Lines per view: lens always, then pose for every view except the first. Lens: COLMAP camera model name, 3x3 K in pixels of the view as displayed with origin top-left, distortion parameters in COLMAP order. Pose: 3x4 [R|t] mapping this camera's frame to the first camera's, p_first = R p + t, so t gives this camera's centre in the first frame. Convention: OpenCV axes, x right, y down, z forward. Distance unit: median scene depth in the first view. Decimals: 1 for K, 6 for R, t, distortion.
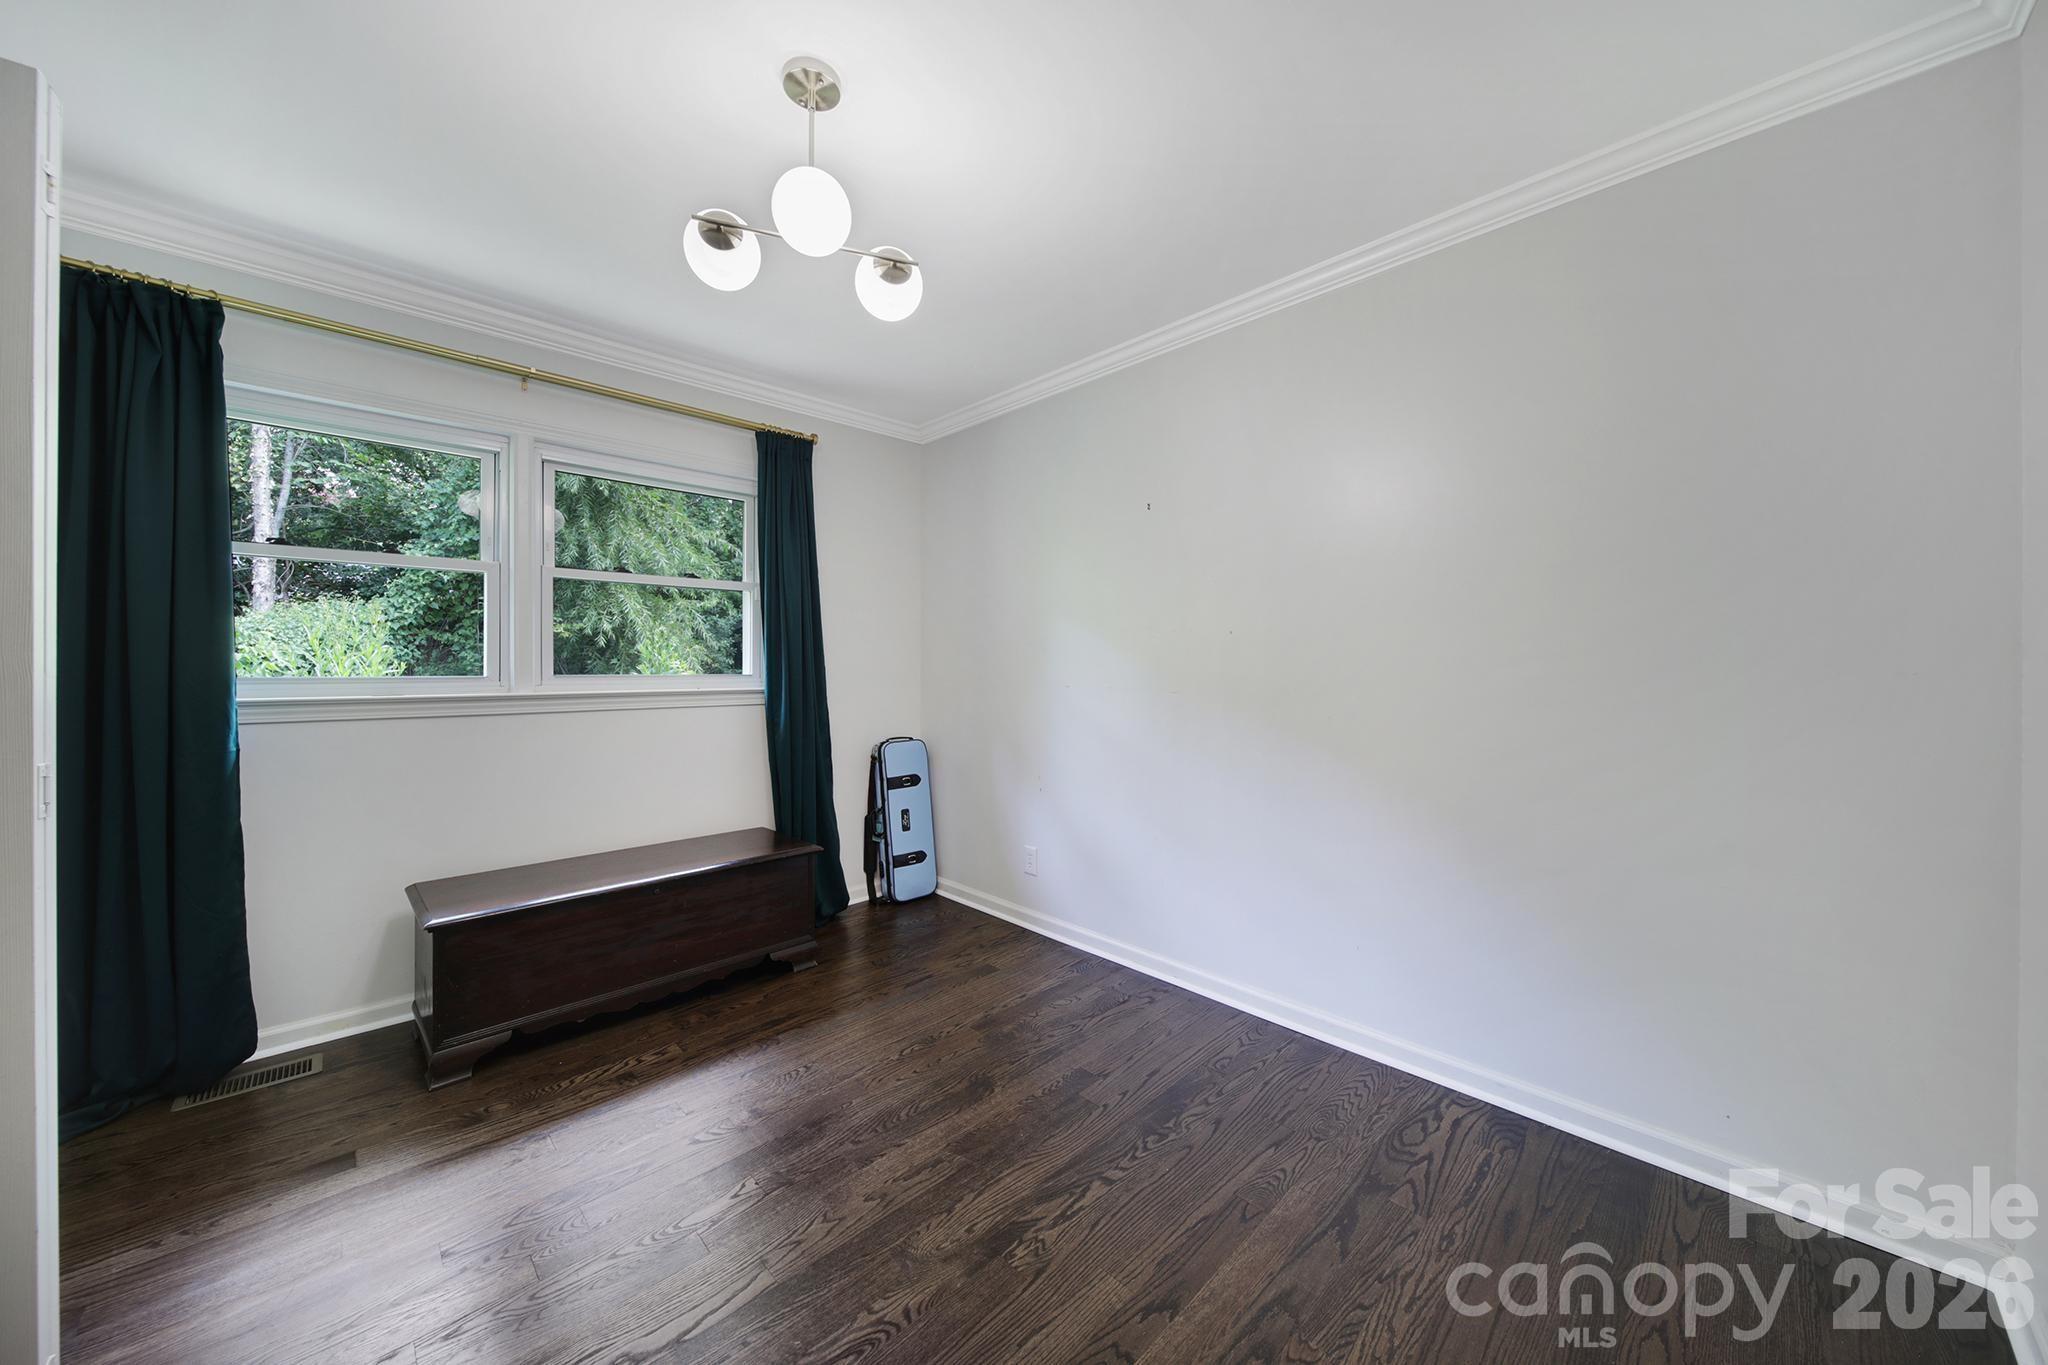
lens RADIAL K [[722.8, 0, 1025.0], [0, 722.8, 664.7], [0, 0, 1]] dist [-0.002085, -0.000680]
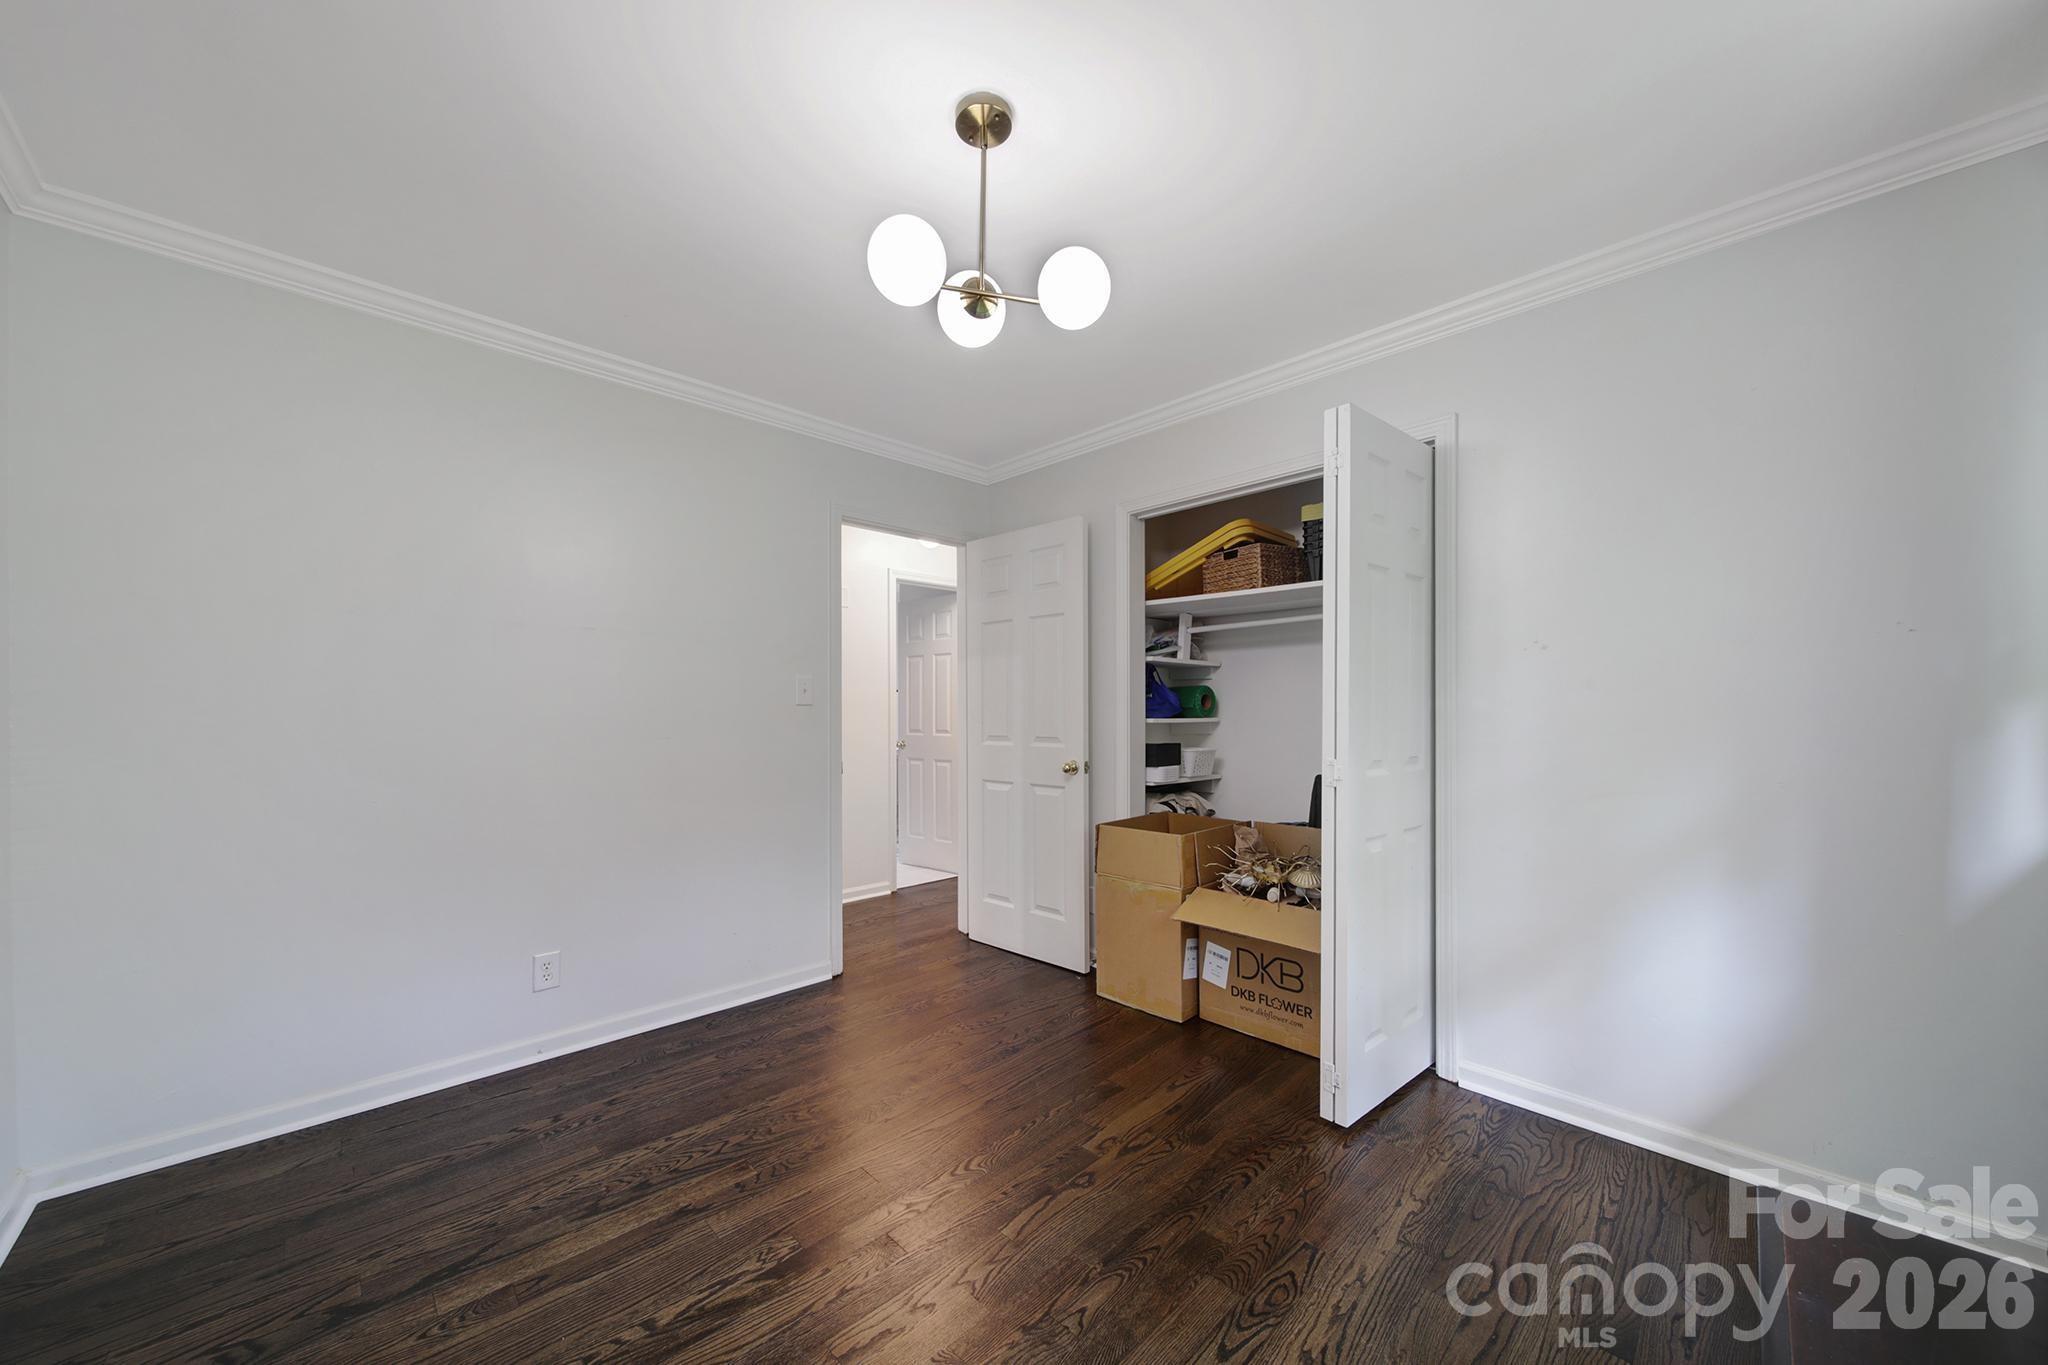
lens RADIAL K [[722.8, 0, 1025.0], [0, 722.8, 664.7], [0, 0, 1]] dist [-0.002085, -0.000680]
pose [[-0.999968, 0.004209, 0.006729, -0.358230], [0.004164, 0.999969, -0.006668, -0.052223], [-0.006757, -0.006640, -0.999955, 1.976359]]
